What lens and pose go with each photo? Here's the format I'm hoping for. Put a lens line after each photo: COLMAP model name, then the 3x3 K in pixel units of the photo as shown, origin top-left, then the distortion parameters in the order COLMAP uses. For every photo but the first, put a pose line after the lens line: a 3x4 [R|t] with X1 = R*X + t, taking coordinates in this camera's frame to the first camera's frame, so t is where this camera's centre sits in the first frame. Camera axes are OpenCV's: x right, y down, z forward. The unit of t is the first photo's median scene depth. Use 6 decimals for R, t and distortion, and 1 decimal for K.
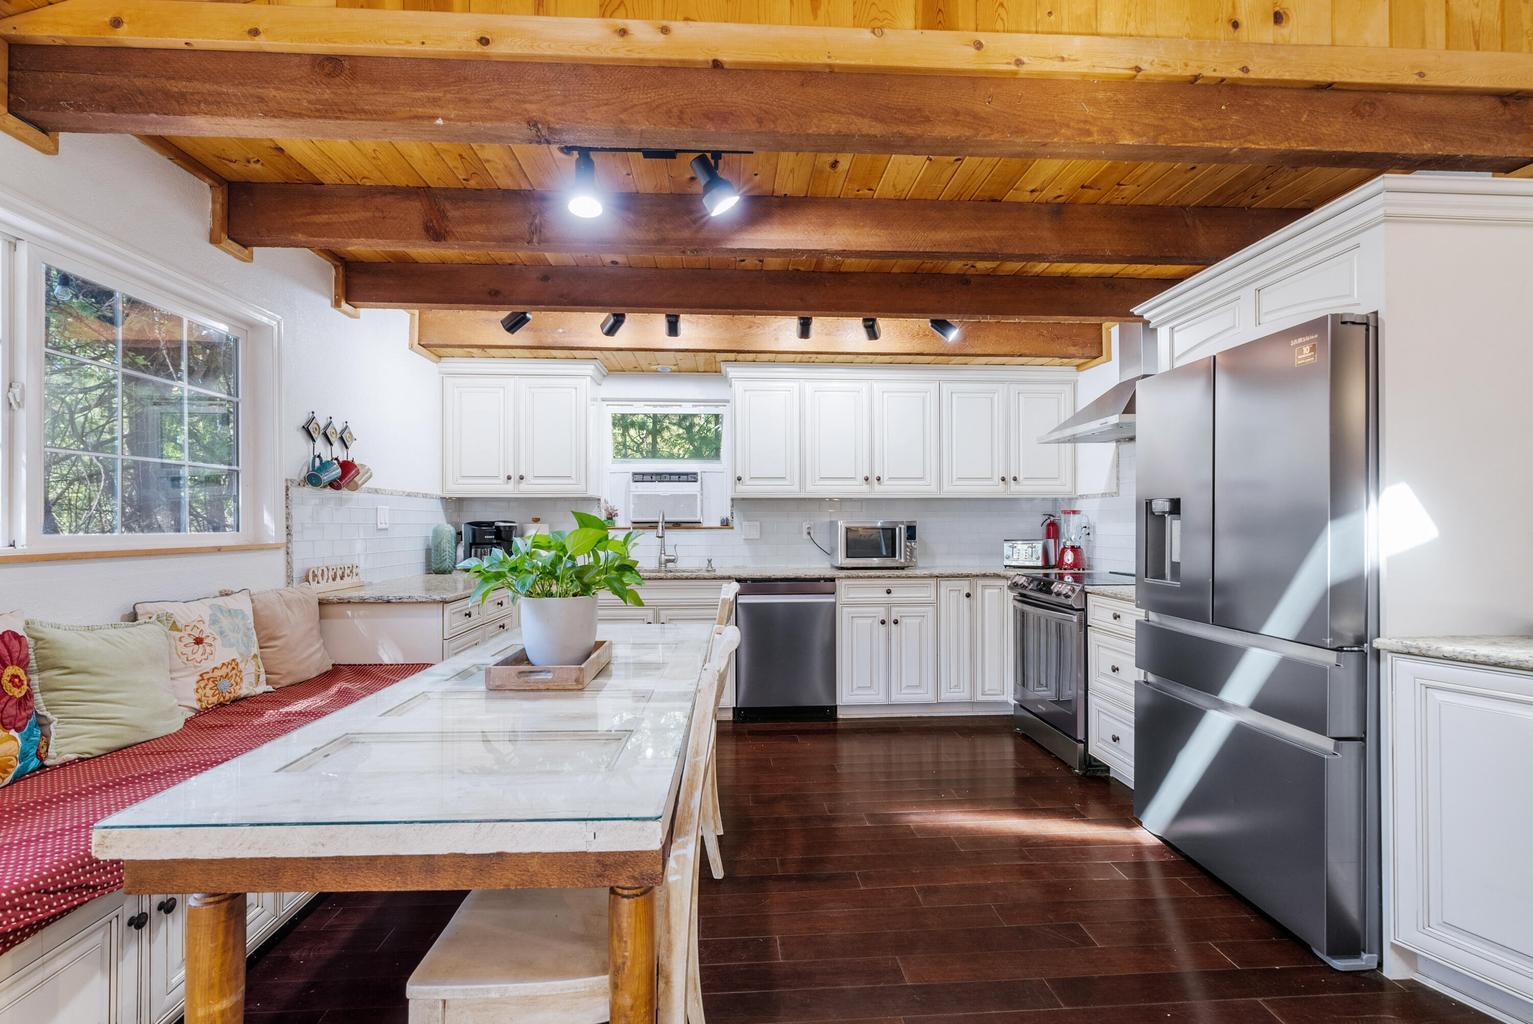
lens RADIAL K [[696.0, 0, 768.6], [0, 696.0, 520.3], [0, 0, 1]] dist [-0.004357, -0.000194]
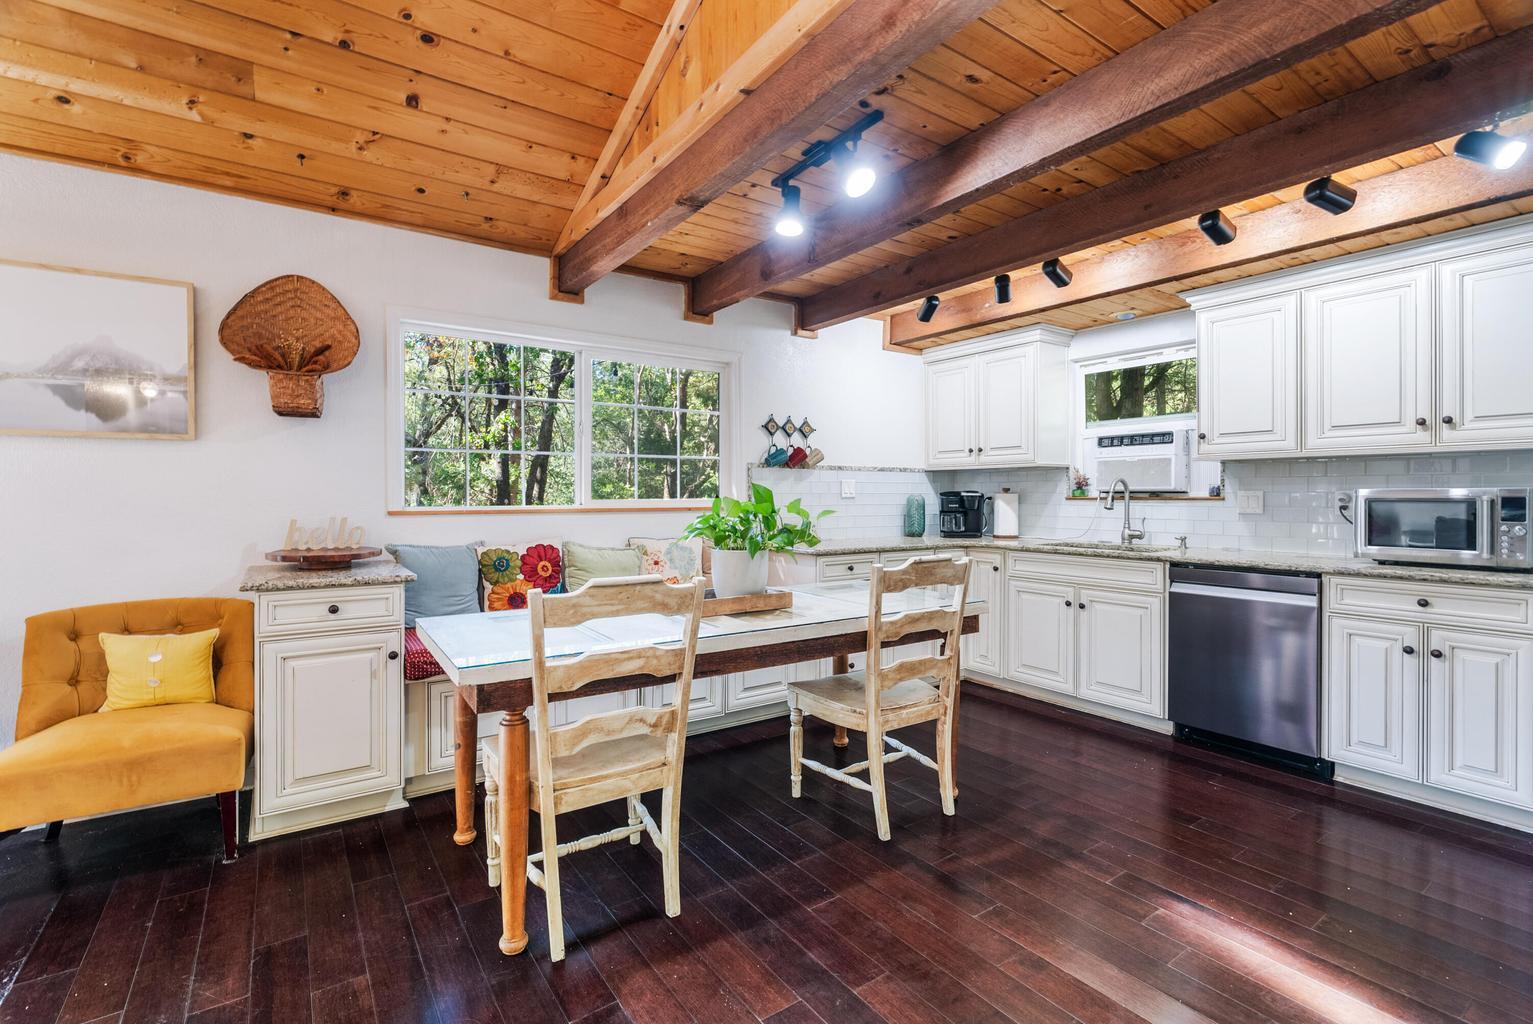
lens RADIAL K [[702.8, 0, 769.1], [0, 702.8, 493.8], [0, 0, 1]] dist [-0.001177, -0.000140]
pose [[0.520766, -0.000379, -0.853699, 0.403616], [0.004111, 0.999989, 0.002063, 0.001606], [0.853690, -0.004584, 0.520762, 0.178810]]
